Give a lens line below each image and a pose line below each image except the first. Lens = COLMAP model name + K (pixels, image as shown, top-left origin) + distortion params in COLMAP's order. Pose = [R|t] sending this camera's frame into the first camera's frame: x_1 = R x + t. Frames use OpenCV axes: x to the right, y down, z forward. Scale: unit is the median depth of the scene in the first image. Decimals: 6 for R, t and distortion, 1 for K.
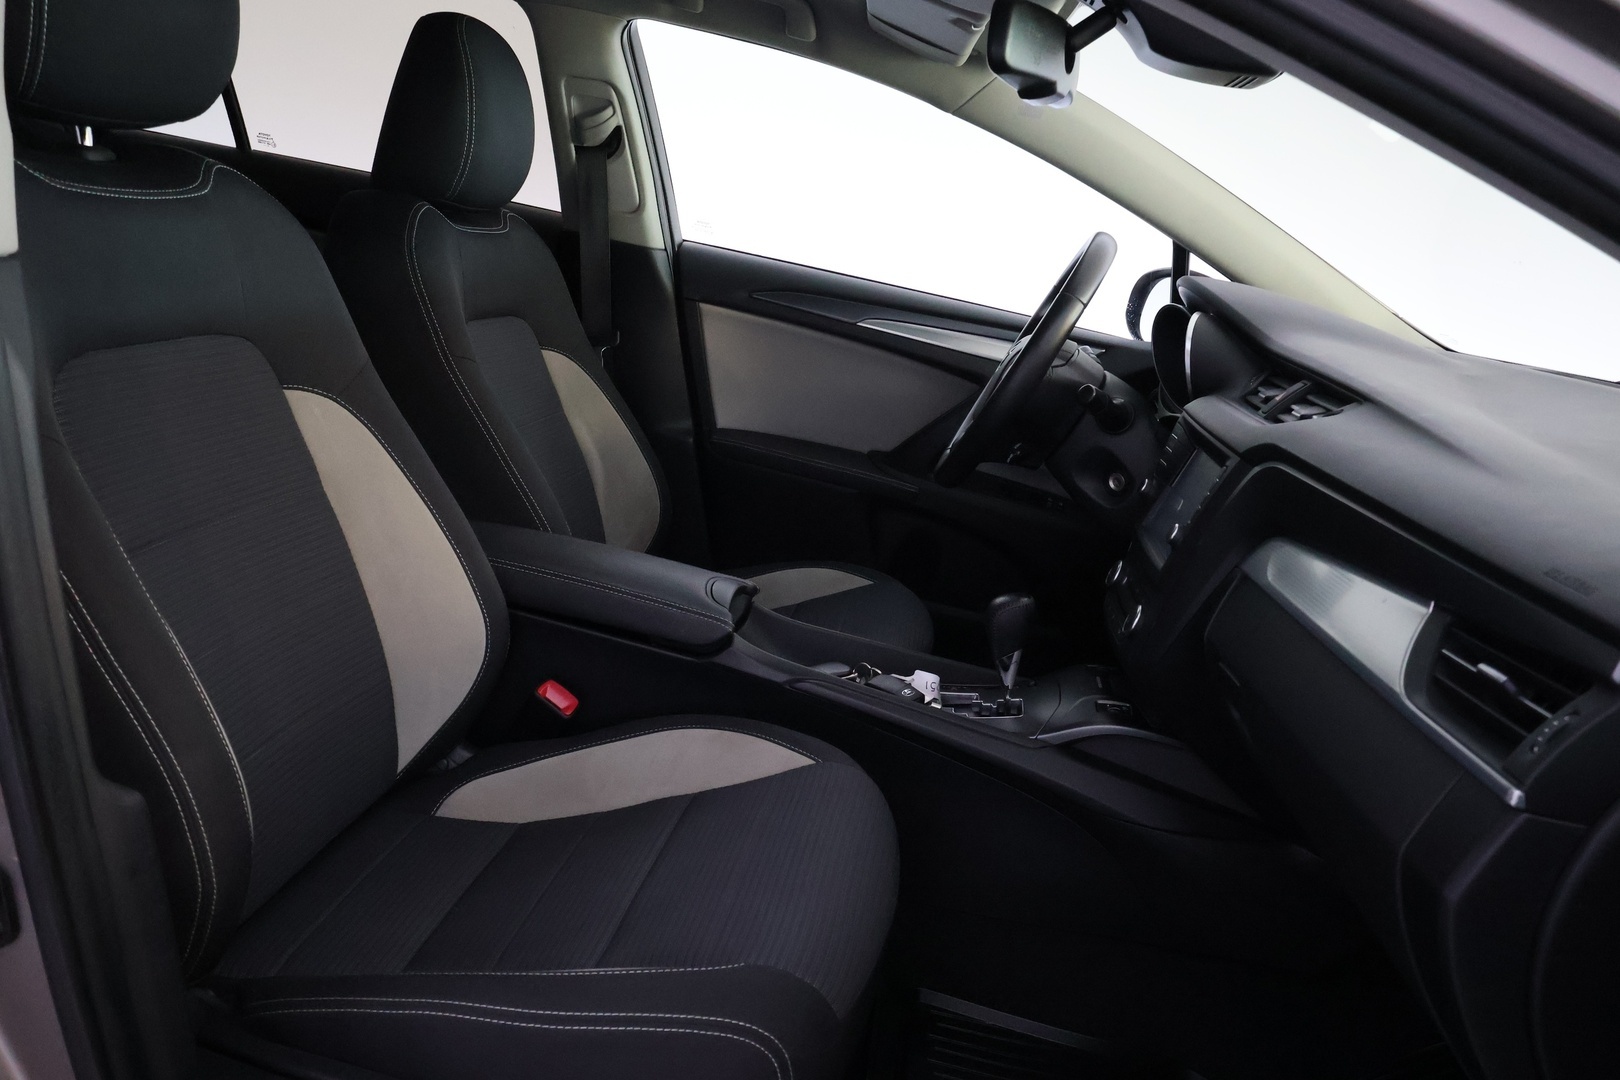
lens RADIAL K [[1398.5, 0, 810.0], [0, 1398.5, 540.0], [0, 0, 1]] dist [0.004969, -0.000568]
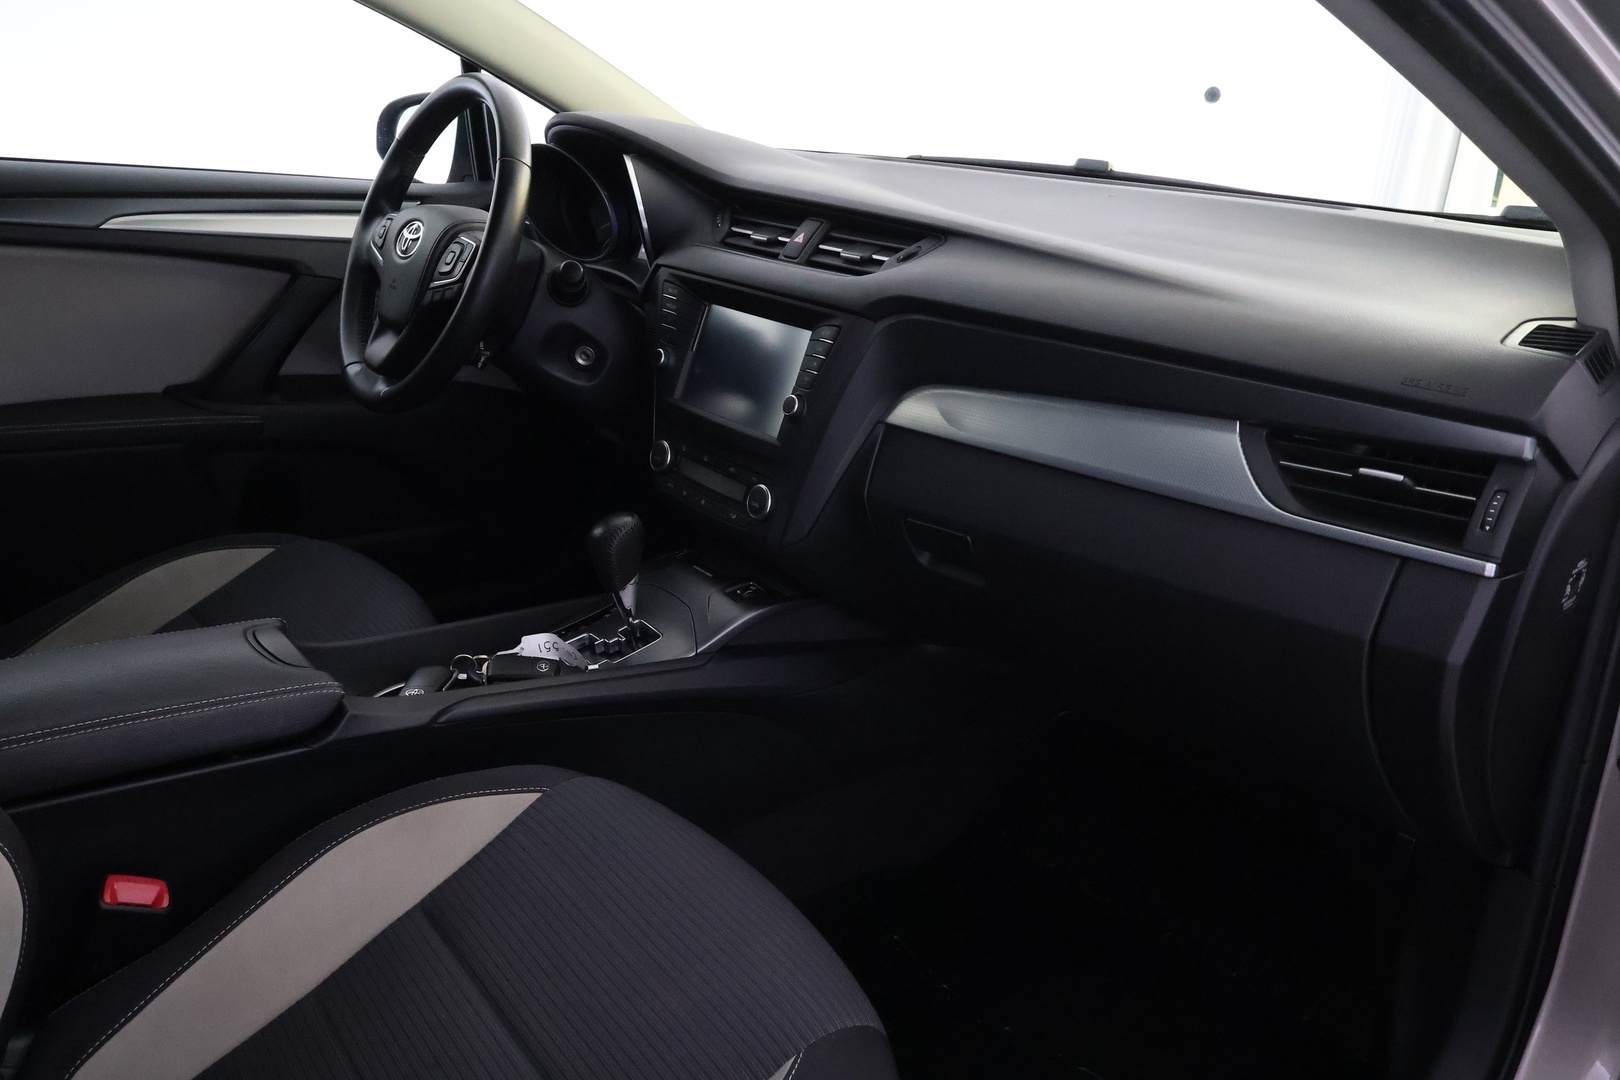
lens RADIAL K [[1398.5, 0, 810.0], [0, 1398.5, 540.0], [0, 0, 1]] dist [0.004969, -0.000568]
pose [[0.646907, -0.361088, 0.671660, -0.365180], [0.223424, 0.931882, 0.285794, -0.169599], [-0.729105, -0.034817, 0.683516, 0.299648]]
